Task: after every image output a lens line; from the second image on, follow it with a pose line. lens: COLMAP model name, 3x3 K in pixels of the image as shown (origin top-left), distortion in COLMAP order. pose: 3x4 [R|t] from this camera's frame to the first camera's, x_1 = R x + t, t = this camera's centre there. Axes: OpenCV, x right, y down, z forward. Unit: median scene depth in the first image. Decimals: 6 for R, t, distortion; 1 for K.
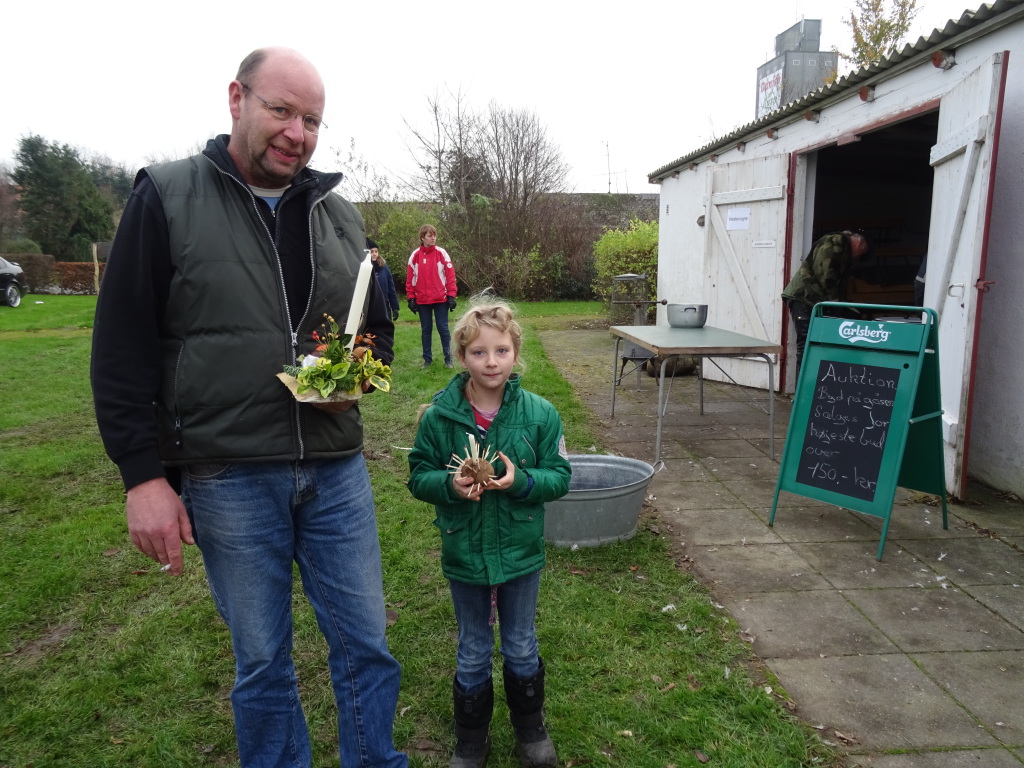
lens RADIAL K [[780.1, 0, 513.2], [0, 780.1, 382.0], [0, 0, 1]] dist [0.012460, 0.011117]
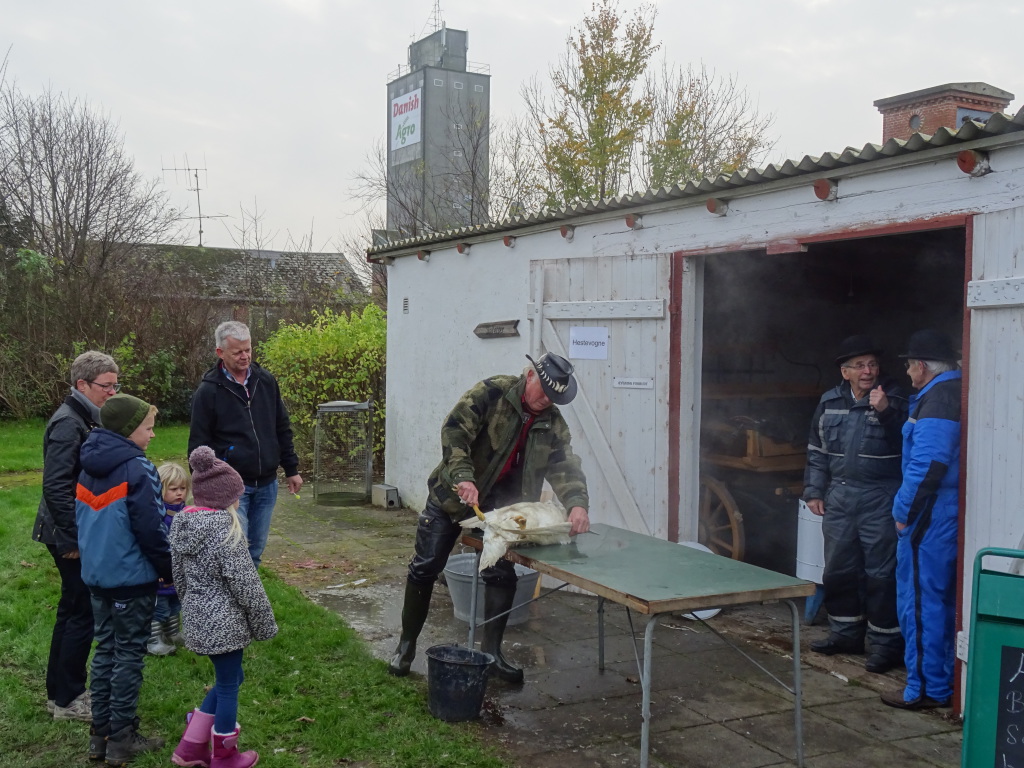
lens RADIAL K [[1151.6, 0, 515.2], [0, 1151.6, 385.9], [0, 0, 1]] dist [0.031626, 0.000000]
pose [[0.916362, 0.000985, 0.400349, -0.151508], [0.044710, 0.993490, -0.104783, -0.072045], [-0.397845, 0.113919, 0.910352, 0.142934]]
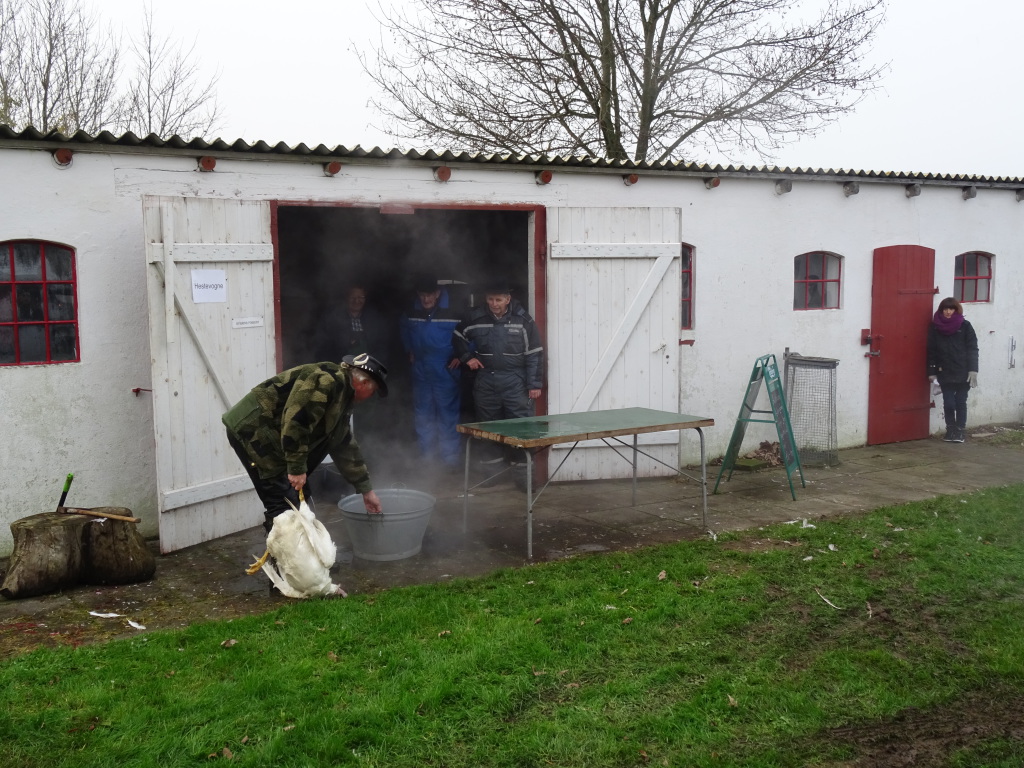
lens RADIAL K [[1151.6, 0, 512.1], [0, 1151.6, 380.7], [0, 0, 1]] dist [0.031626, 0.000000]
pose [[-0.514185, -0.082653, 0.853687, -0.642388], [0.138306, 0.974329, 0.177637, -0.259338], [-0.846454, 0.209409, -0.489554, 1.233520]]
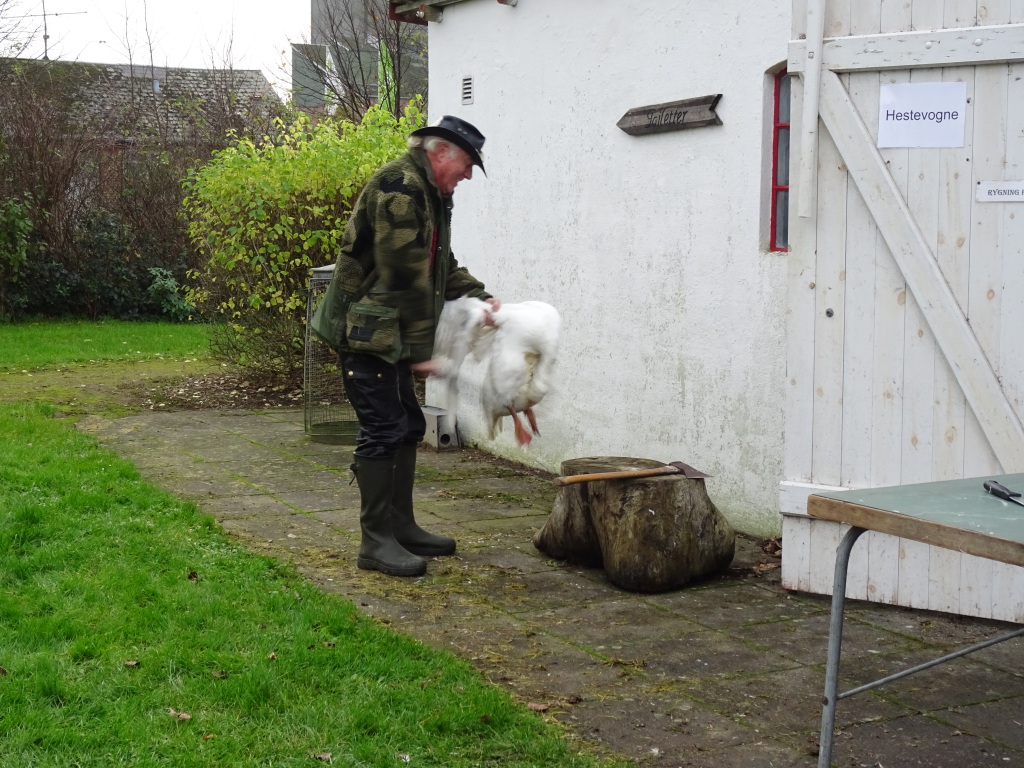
lens RADIAL K [[1659.2, 0, 511.2], [0, 1659.2, 388.2], [0, 0, 1]] dist [0.011633, 0.000000]
pose [[0.911940, -0.031043, 0.409148, -0.157891], [0.051086, 0.997966, -0.038145, -0.072889], [-0.407132, 0.055688, 0.911670, 0.422021]]
